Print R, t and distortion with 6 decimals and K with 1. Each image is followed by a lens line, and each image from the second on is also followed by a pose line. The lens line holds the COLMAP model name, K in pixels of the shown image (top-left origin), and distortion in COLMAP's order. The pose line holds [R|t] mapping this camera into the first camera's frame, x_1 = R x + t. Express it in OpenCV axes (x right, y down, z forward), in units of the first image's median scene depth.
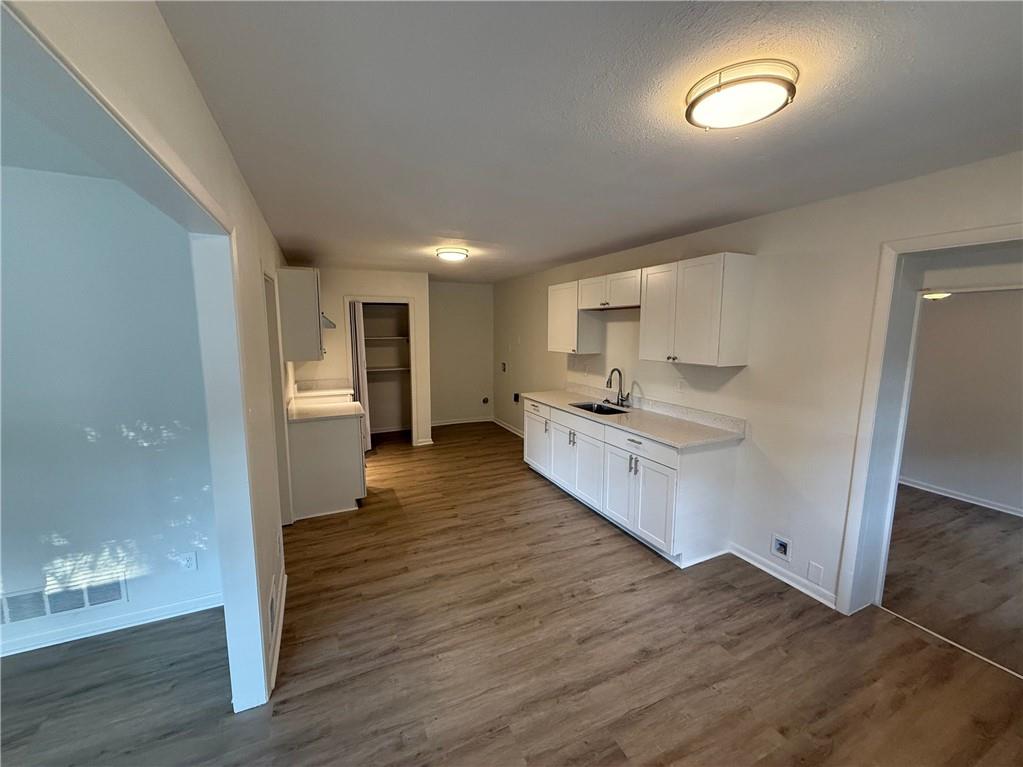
lens RADIAL K [[409.6, 0, 509.3], [0, 409.6, 377.3], [0, 0, 1]] dist [0.002157, 0.000068]
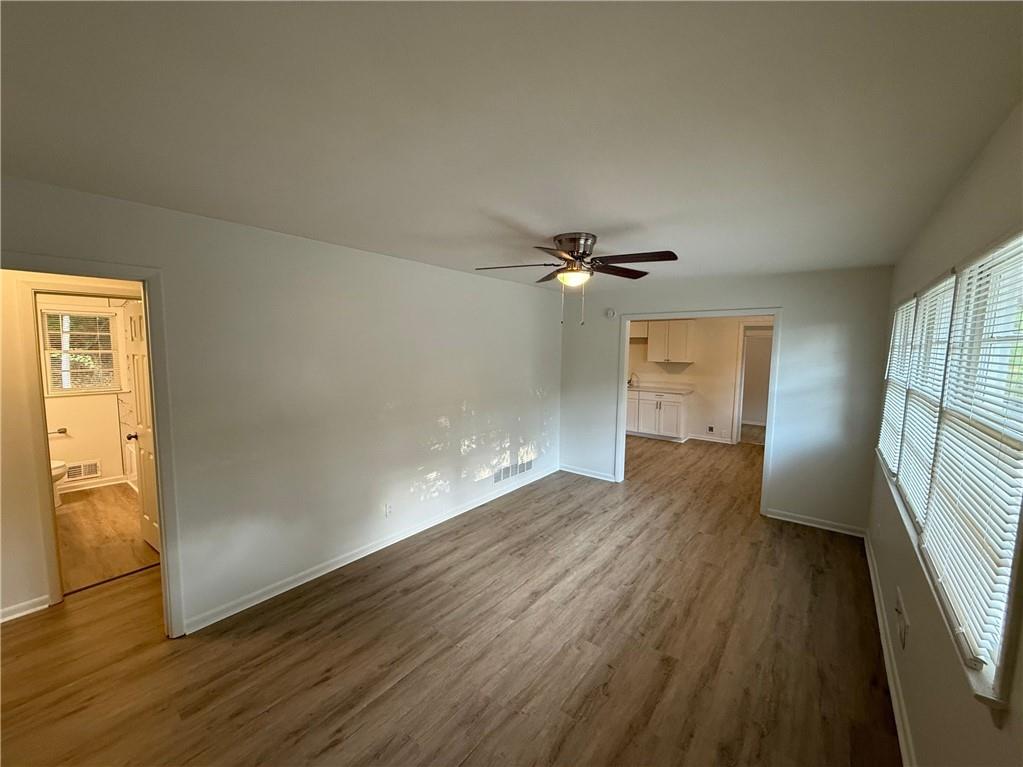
lens RADIAL K [[409.6, 0, 511.8], [0, 409.6, 387.2], [0, 0, 1]] dist [0.002157, 0.000068]
pose [[0.884786, -0.040508, 0.464234, -1.857049], [0.048508, 0.998809, -0.005299, 0.097399], [-0.463467, 0.027208, 0.885697, -0.839757]]
